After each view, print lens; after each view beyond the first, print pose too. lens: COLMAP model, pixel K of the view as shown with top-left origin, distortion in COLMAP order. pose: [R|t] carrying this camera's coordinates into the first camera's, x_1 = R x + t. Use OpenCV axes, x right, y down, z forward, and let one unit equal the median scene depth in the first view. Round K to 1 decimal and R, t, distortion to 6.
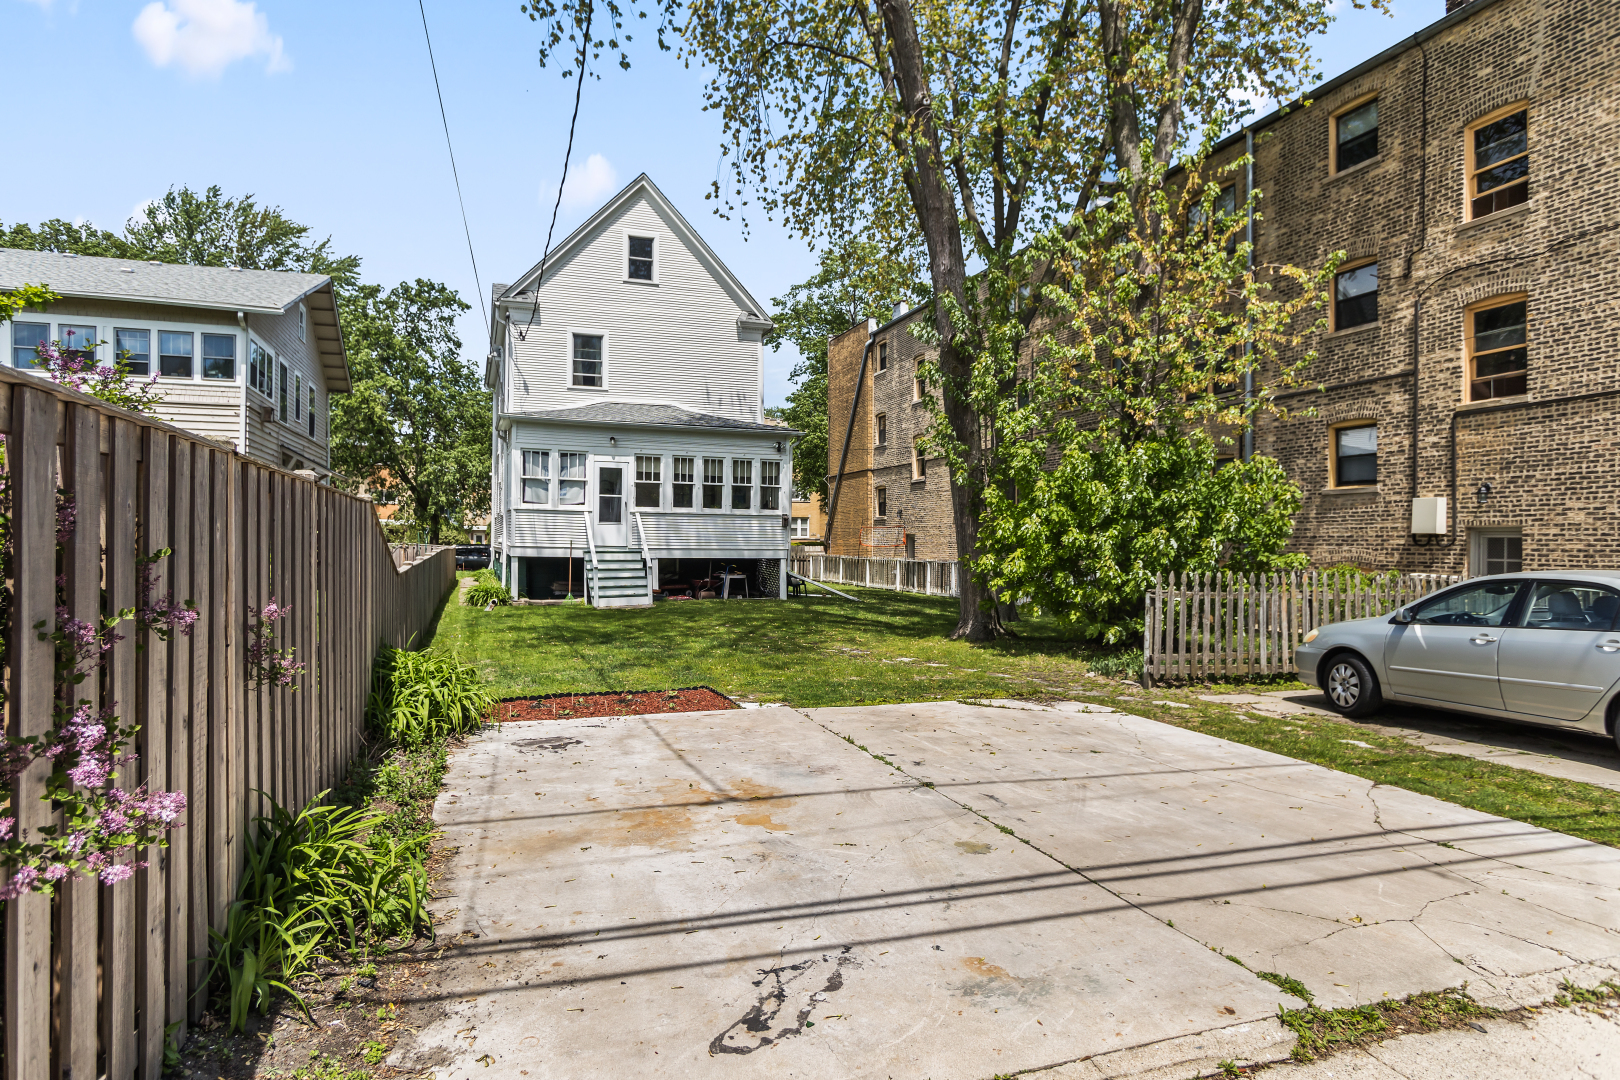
lens RADIAL K [[926.4, 0, 810.0], [0, 926.4, 540.0], [0, 0, 1]] dist [-0.000809, 0.000156]
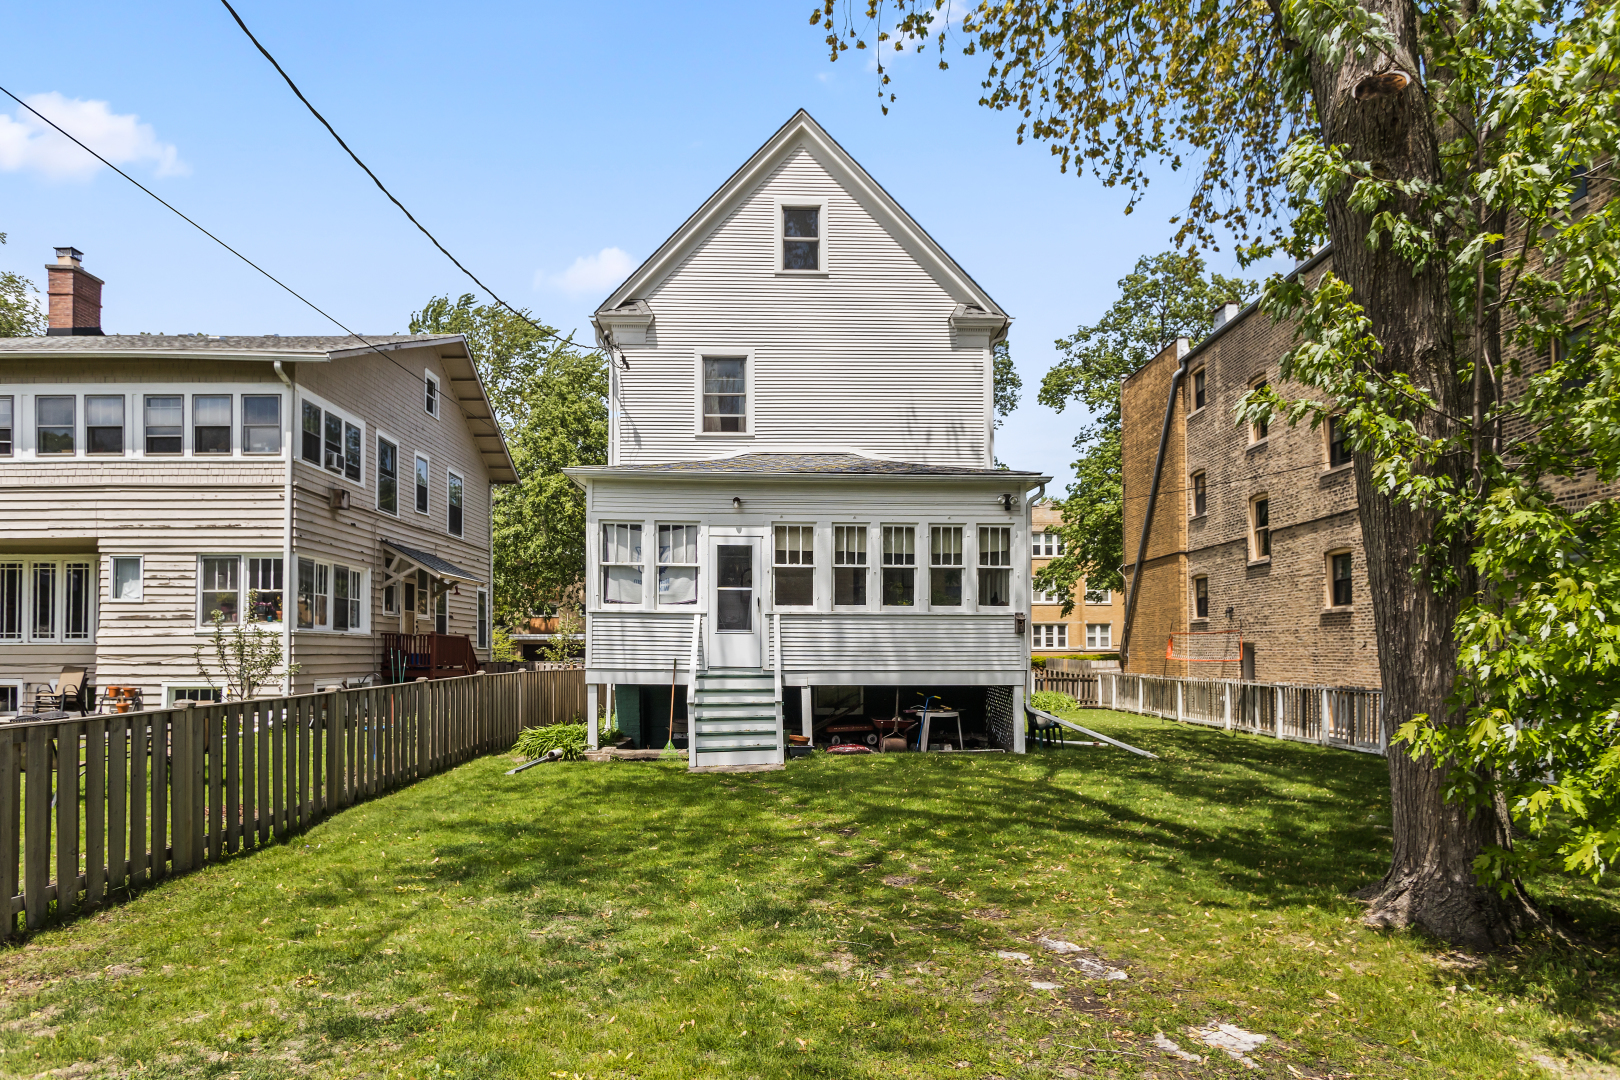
lens RADIAL K [[966.7, 0, 803.8], [0, 966.7, 634.4], [0, 0, 1]] dist [0.002888, 0.000018]
pose [[0.948420, -0.015117, -0.316657, 0.039060], [0.009345, 0.999762, -0.019738, -0.002432], [0.316880, 0.015761, 0.948335, 0.353943]]
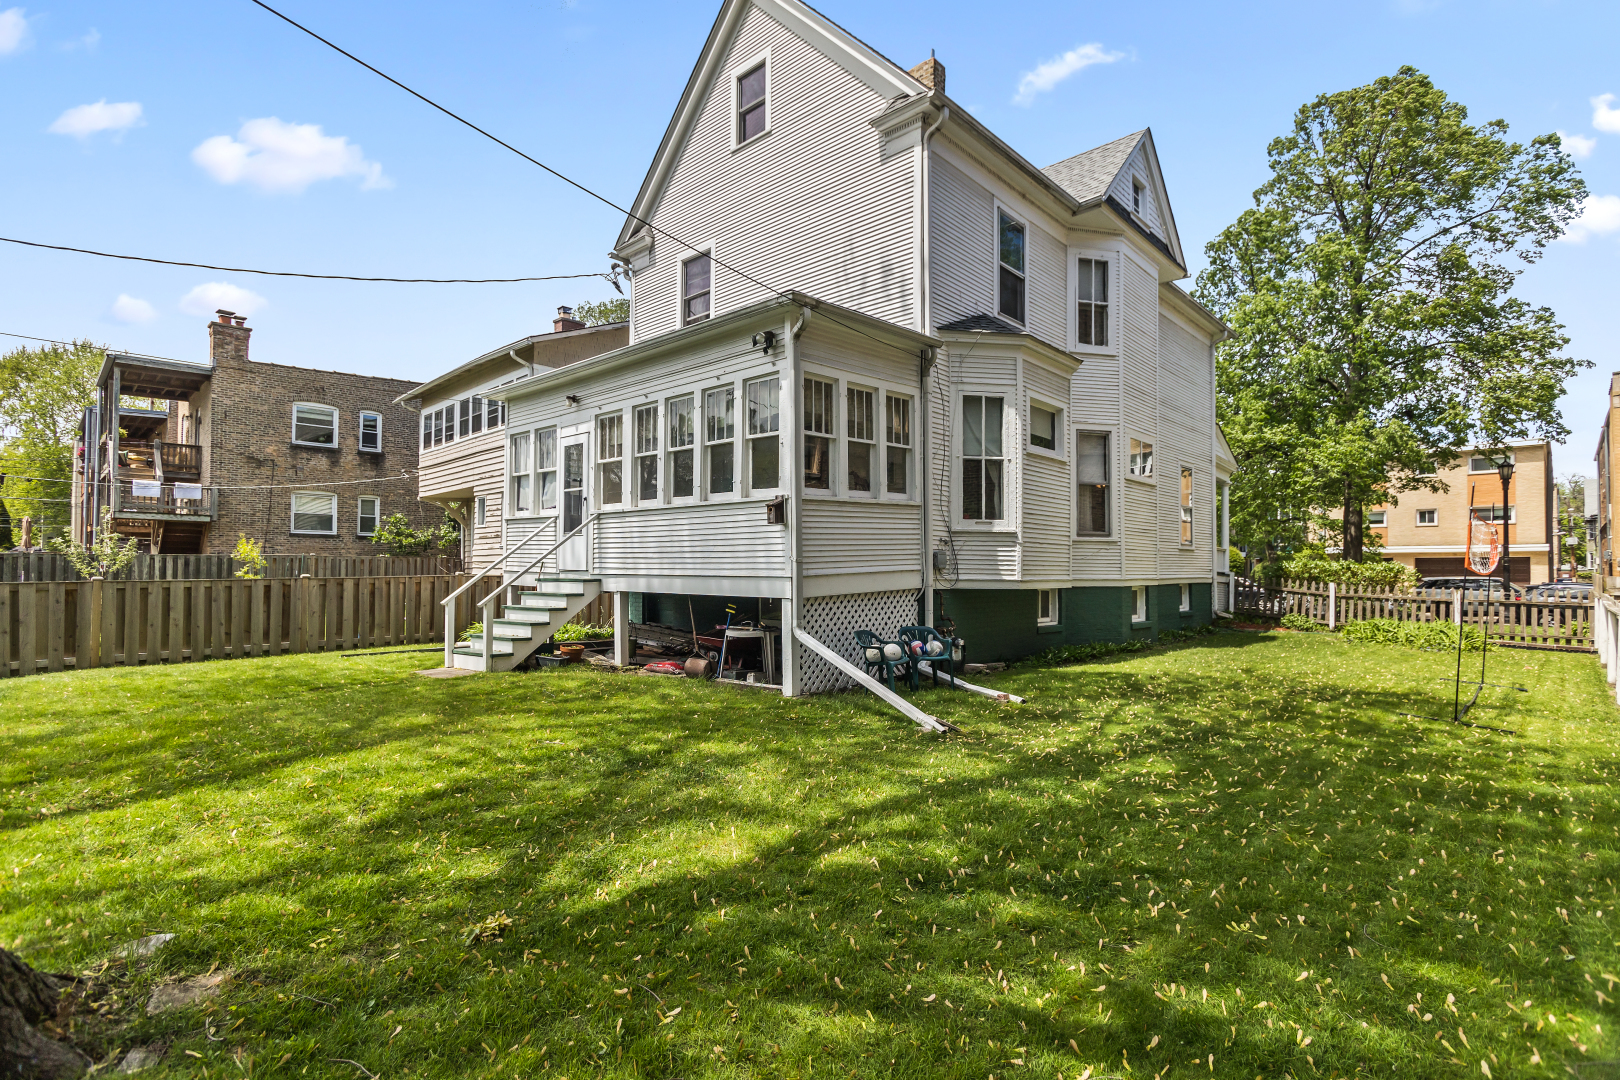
lens RADIAL K [[783.0, 0, 810.0], [0, 783.0, 540.0], [0, 0, 1]] dist [-0.000272, -0.000026]
pose [[0.423861, -0.038783, -0.904896, 0.306292], [-0.003157, 0.999013, -0.044295, 0.008417], [0.905722, 0.021632, 0.423321, 0.859495]]
